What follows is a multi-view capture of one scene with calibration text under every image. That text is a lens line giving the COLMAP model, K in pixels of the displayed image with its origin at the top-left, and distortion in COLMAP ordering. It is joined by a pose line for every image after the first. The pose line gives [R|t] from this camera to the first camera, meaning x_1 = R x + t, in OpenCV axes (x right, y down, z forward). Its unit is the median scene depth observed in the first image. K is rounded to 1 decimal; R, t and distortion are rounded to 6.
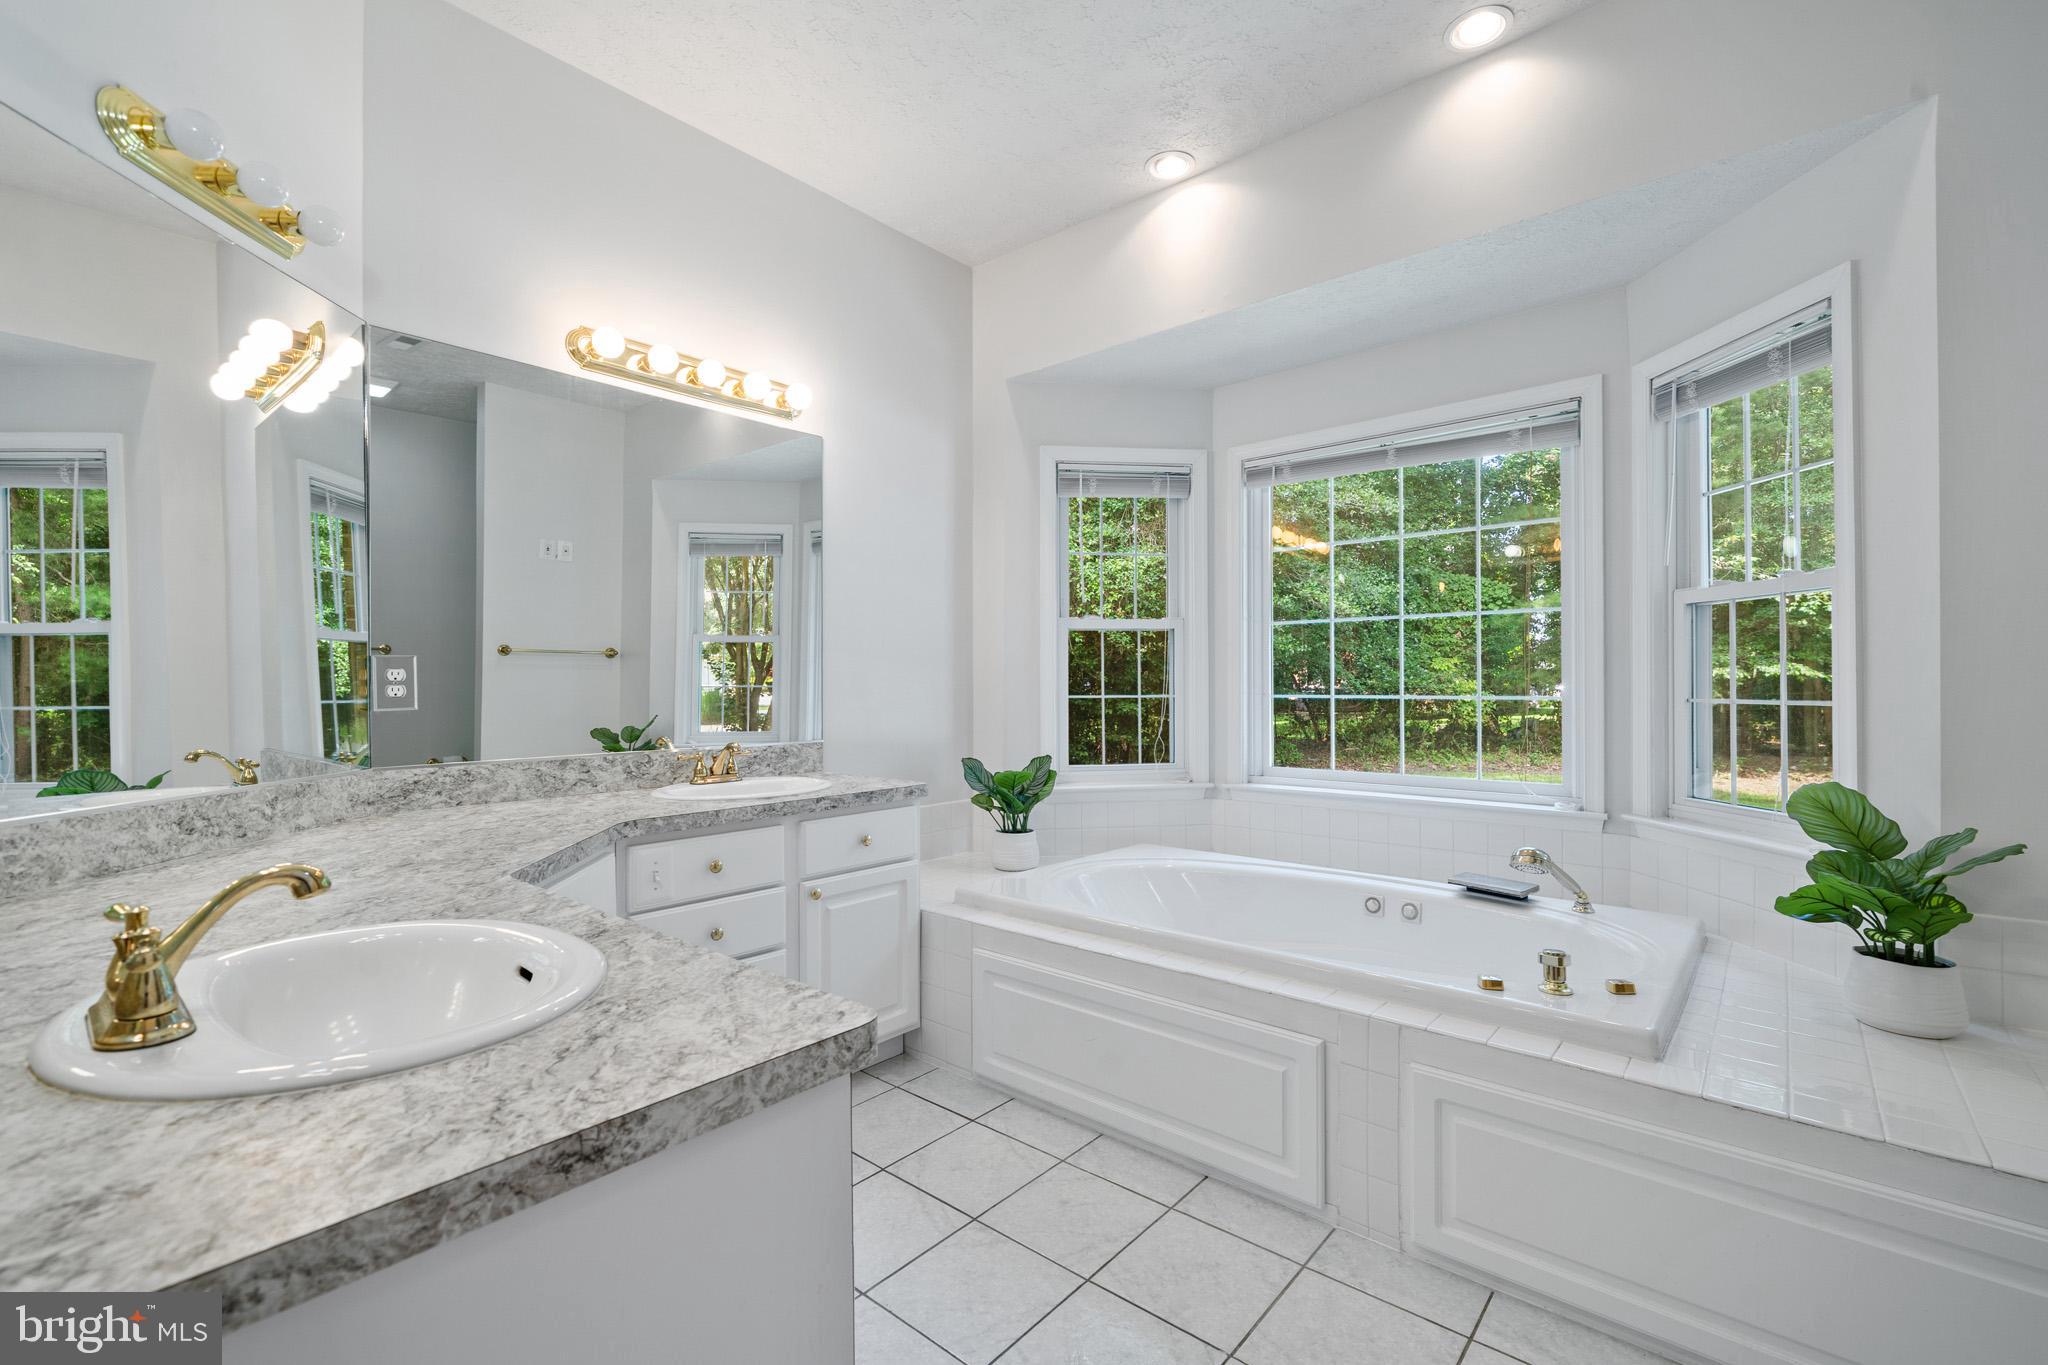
lens RADIAL K [[881.3, 0, 1028.1], [0, 881.3, 683.9], [0, 0, 1]] dist [0.009399, 0.000248]
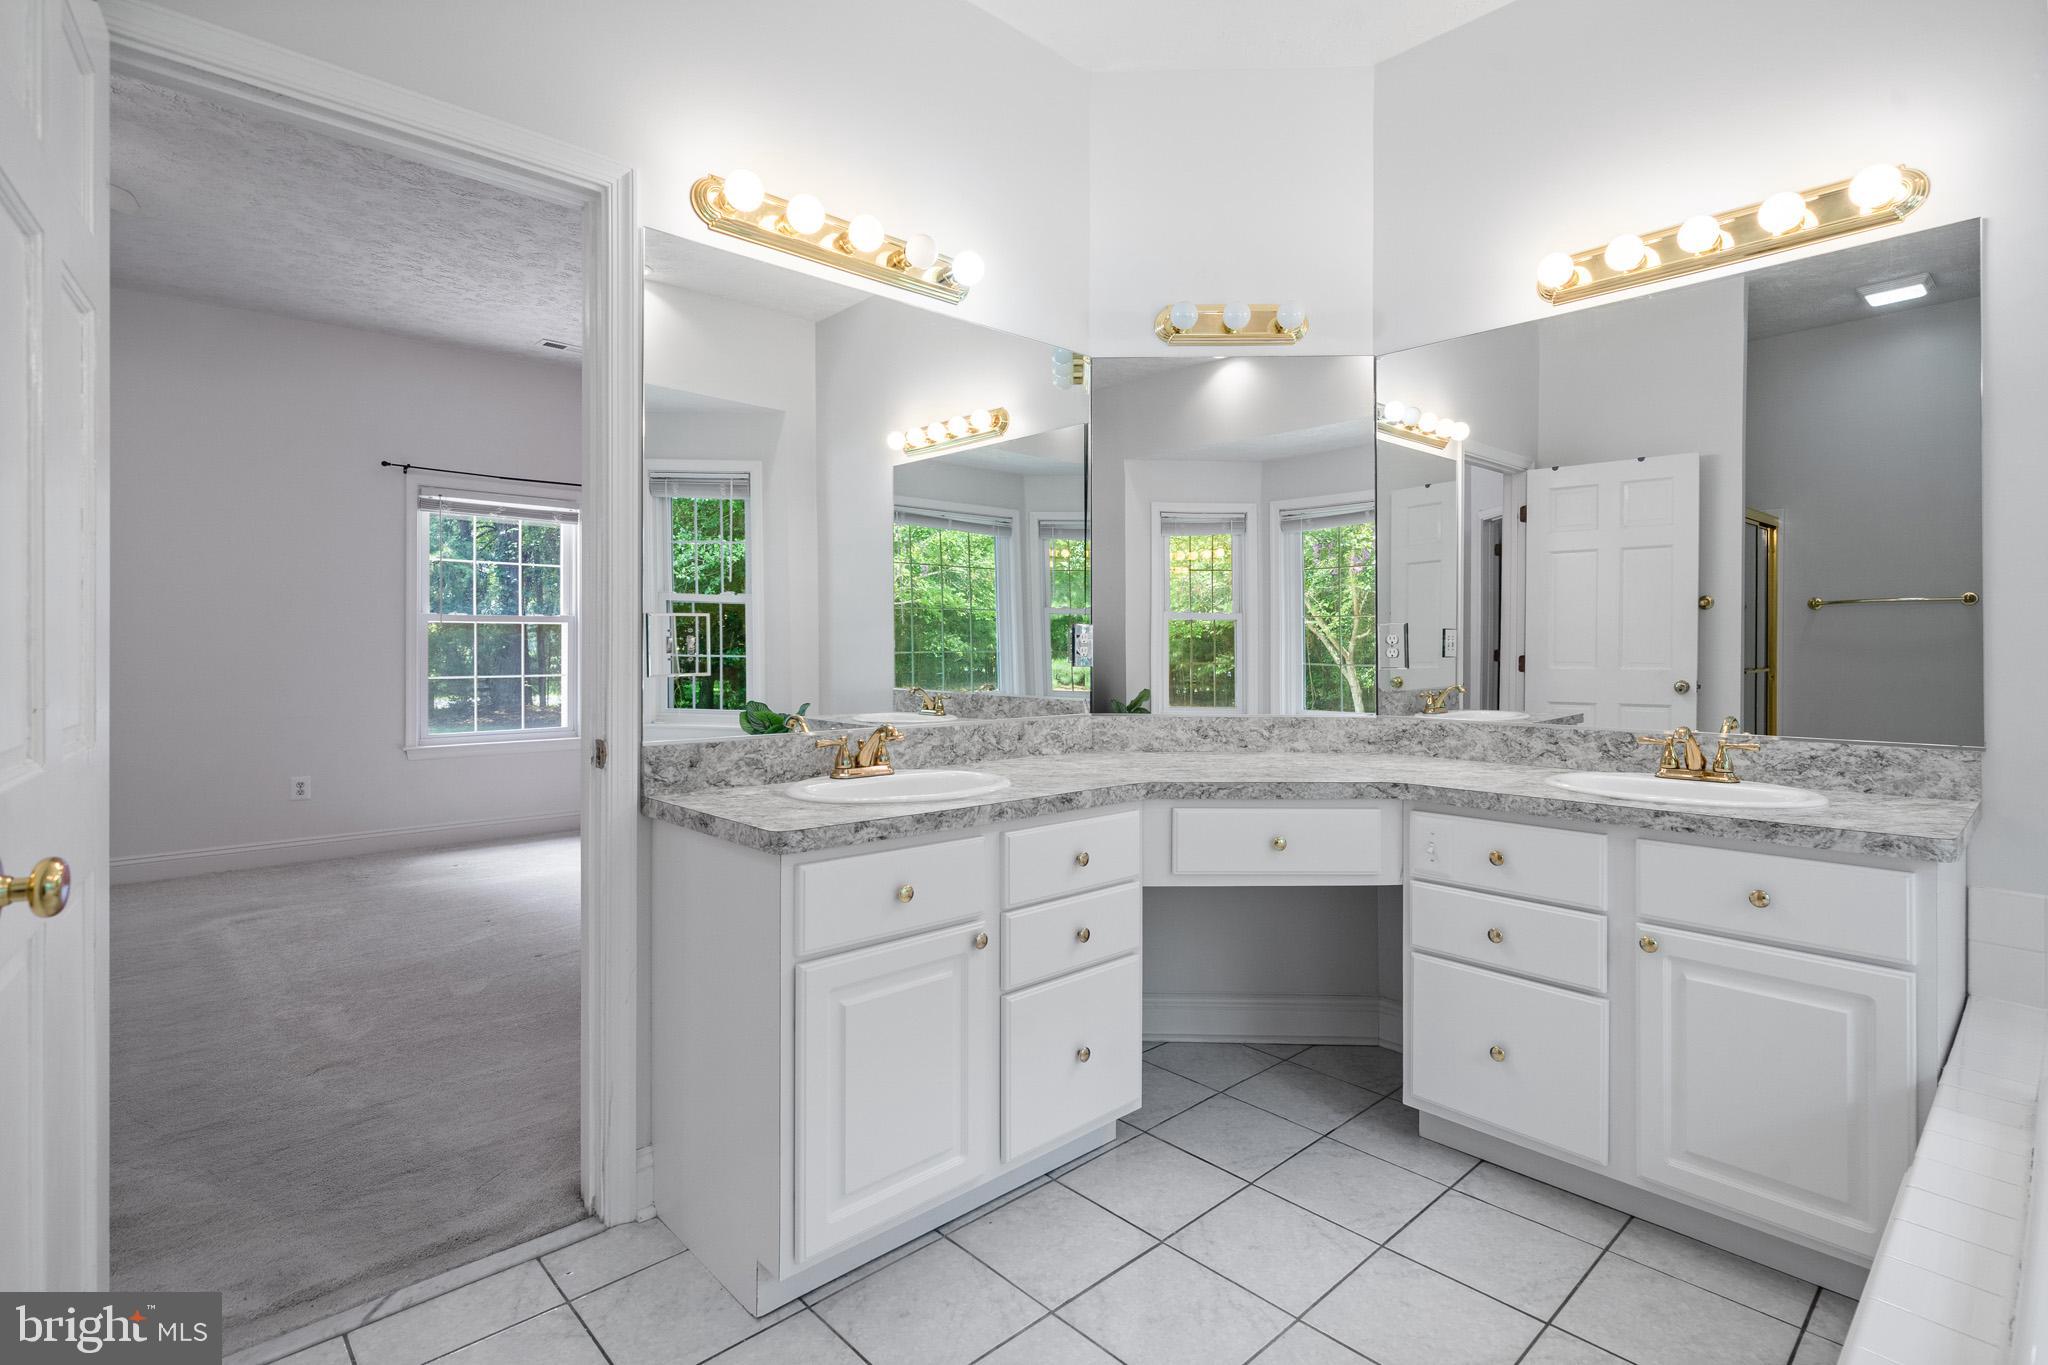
lens RADIAL K [[991.0, 0, 1020.2], [0, 991.0, 645.2], [0, 0, 1]] dist [0.000212, -0.000893]
pose [[-0.121536, 0.001853, -0.992585, 0.553282], [0.000010, 0.999998, 0.001865, -0.003896], [0.992587, 0.000216, -0.121536, 0.535576]]
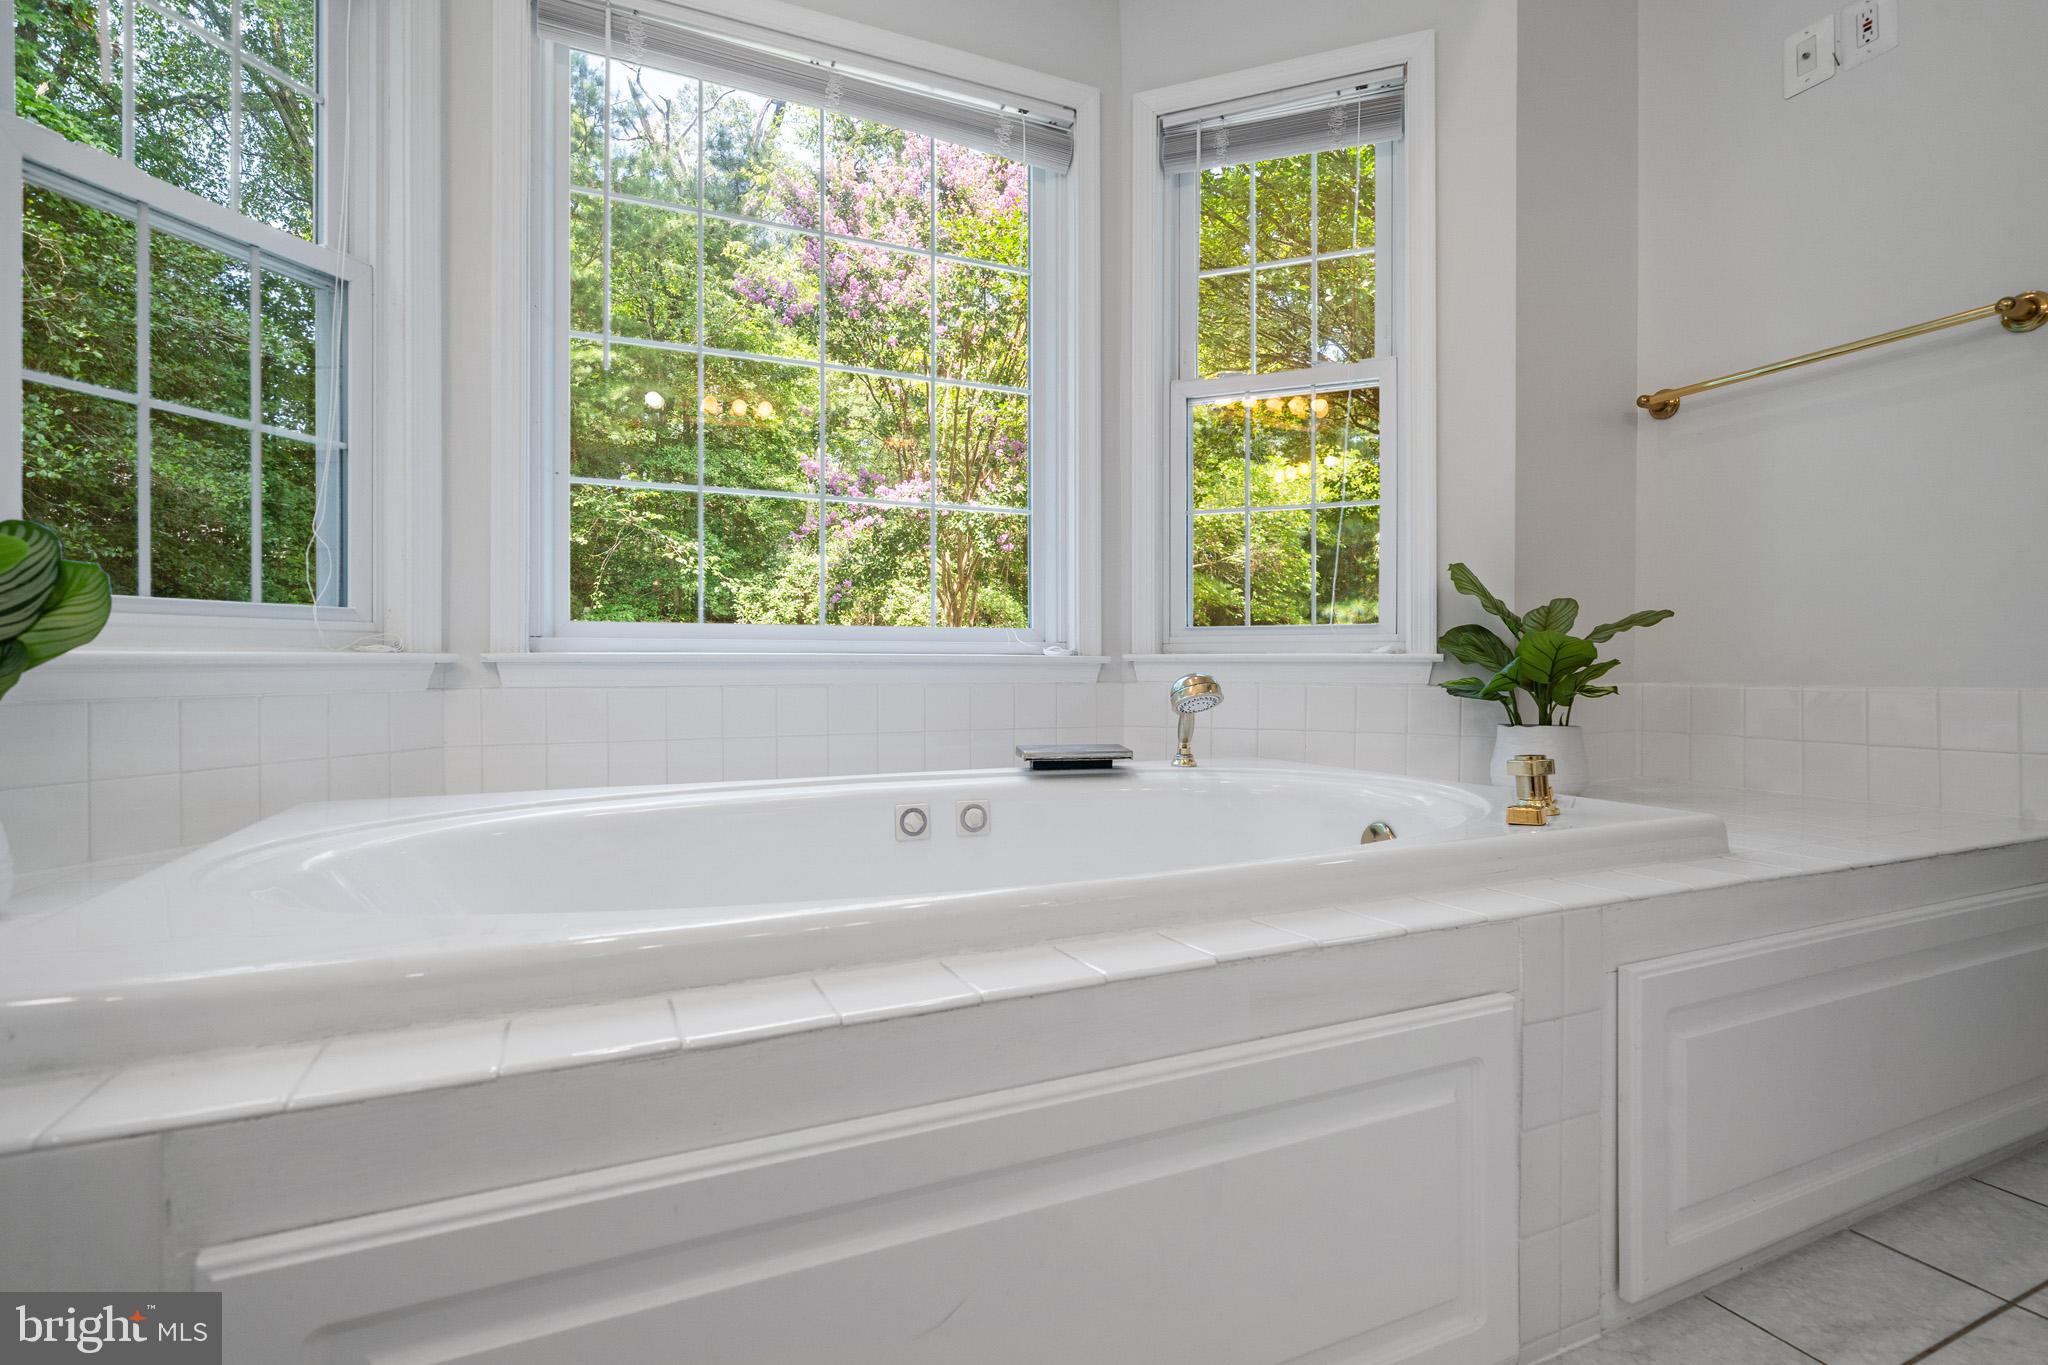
lens RADIAL K [[991.0, 0, 1016.1], [0, 991.0, 679.1], [0, 0, 1]] dist [0.000212, -0.000893]
pose [[0.413103, -0.004362, 0.910674, -0.181852], [-0.004221, 0.999969, 0.006704, 0.167221], [-0.910674, -0.006613, 0.413072, 0.732824]]
